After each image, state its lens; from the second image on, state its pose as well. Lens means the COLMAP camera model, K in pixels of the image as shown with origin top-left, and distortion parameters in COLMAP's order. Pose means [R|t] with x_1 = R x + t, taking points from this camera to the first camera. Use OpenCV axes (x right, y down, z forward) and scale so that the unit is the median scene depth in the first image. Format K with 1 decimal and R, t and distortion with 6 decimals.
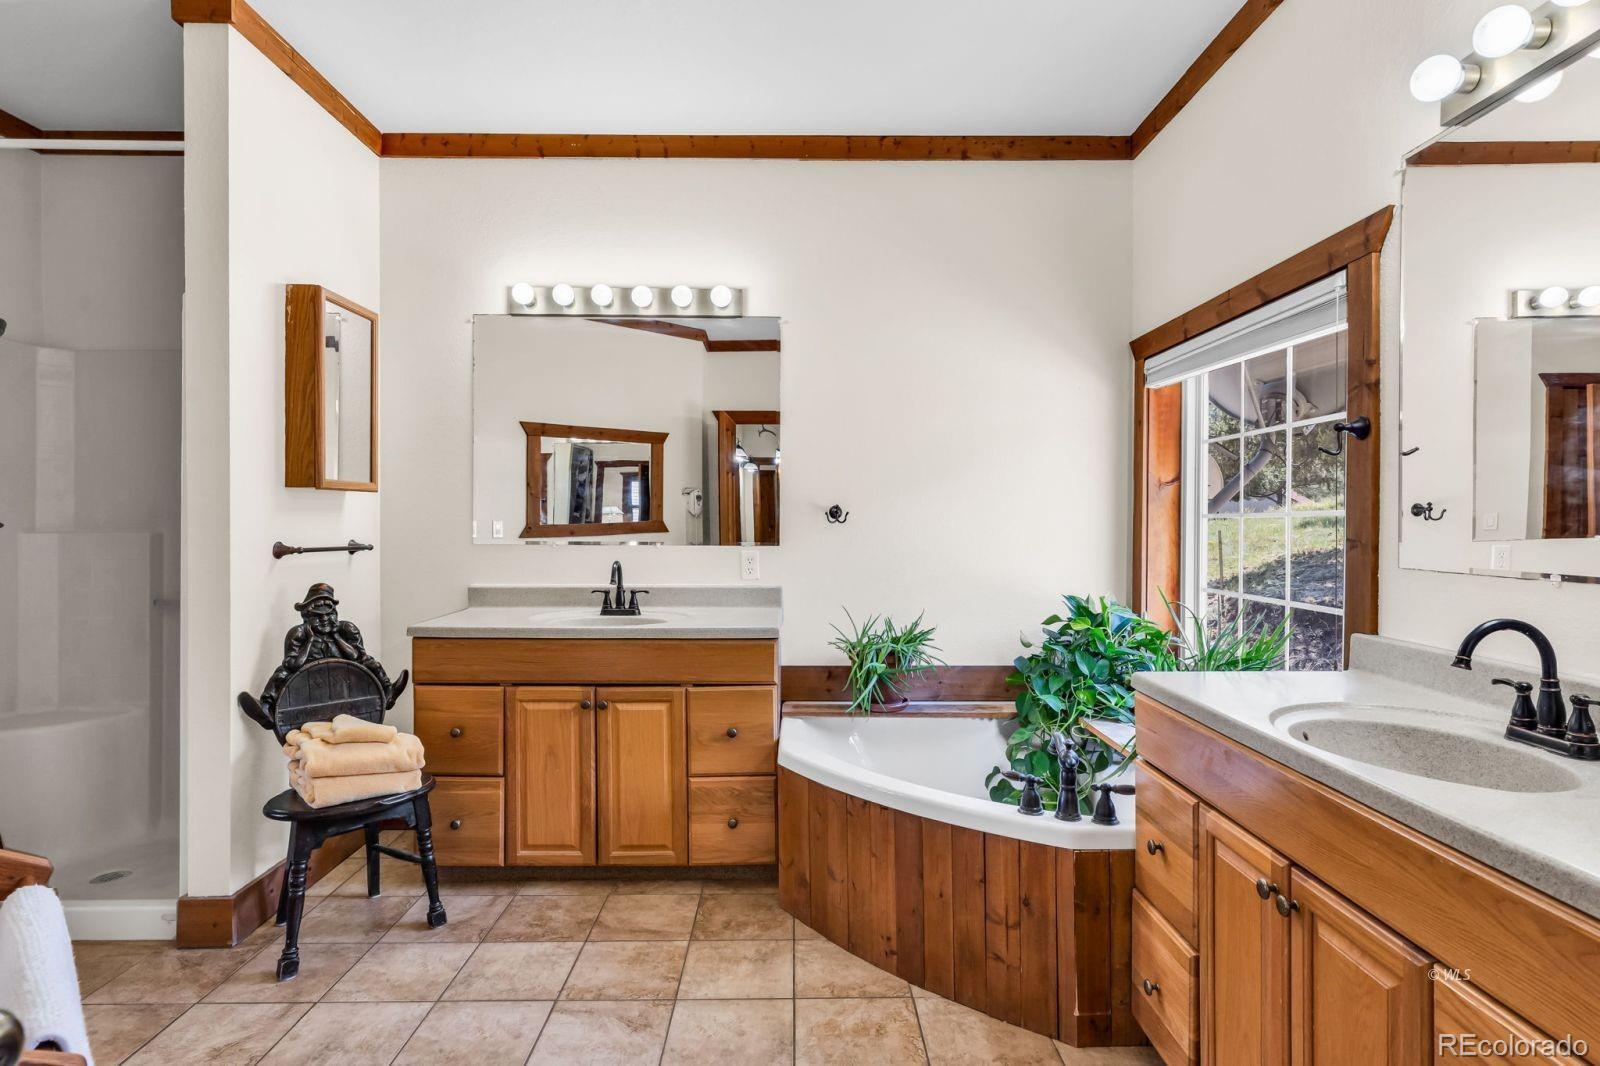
lens RADIAL K [[848.2, 0, 787.6], [0, 848.2, 511.3], [0, 0, 1]] dist [0.003609, -0.000710]
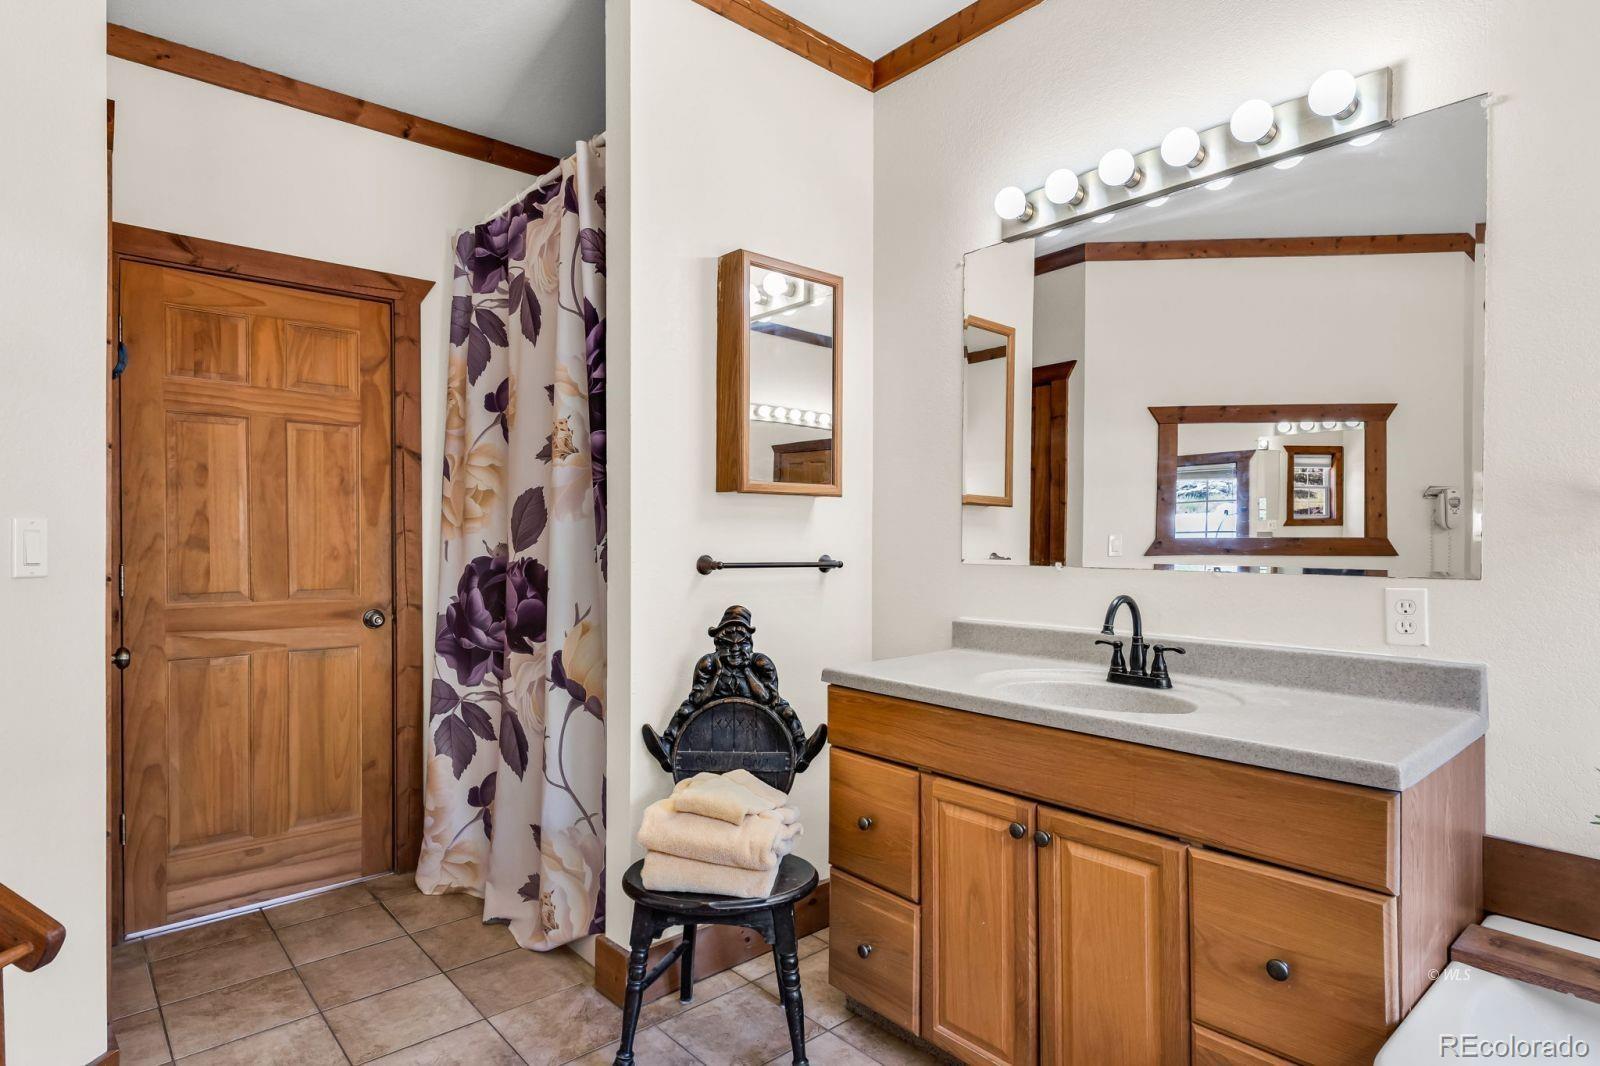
lens RADIAL K [[848.2, 0, 804.9], [0, 848.2, 540.9], [0, 0, 1]] dist [0.003609, -0.000710]
pose [[0.660037, 0.000165, -0.751233, 0.115743], [0.008609, 0.999933, 0.007784, 0.014846], [0.751183, -0.011605, 0.659991, 0.484894]]
